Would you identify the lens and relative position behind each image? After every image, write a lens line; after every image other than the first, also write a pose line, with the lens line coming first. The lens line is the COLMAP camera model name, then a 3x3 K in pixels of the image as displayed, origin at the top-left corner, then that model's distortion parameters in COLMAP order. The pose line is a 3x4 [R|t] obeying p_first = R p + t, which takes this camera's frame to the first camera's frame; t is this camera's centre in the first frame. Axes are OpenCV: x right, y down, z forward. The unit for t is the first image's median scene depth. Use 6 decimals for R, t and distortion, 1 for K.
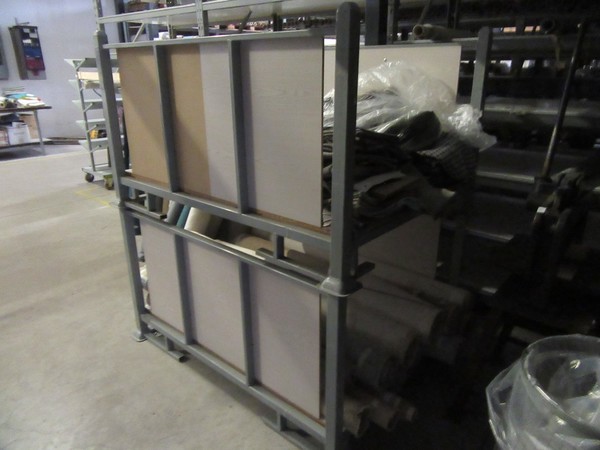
lens RADIAL K [[440.6, 0, 296.1], [0, 440.6, 224.5], [0, 0, 1]] dist [-0.013741, 0.026426]
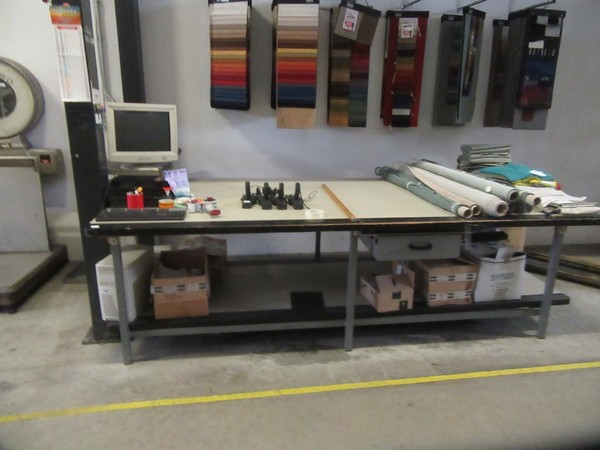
lens RADIAL K [[440.6, 0, 301.4], [0, 440.6, 224.5], [0, 0, 1]] dist [-0.013741, 0.026426]
pose [[0.766577, 0.195115, -0.611792, -0.487957], [-0.238610, 0.971056, 0.010714, -0.191652], [0.596175, 0.137767, 0.790946, 0.540931]]
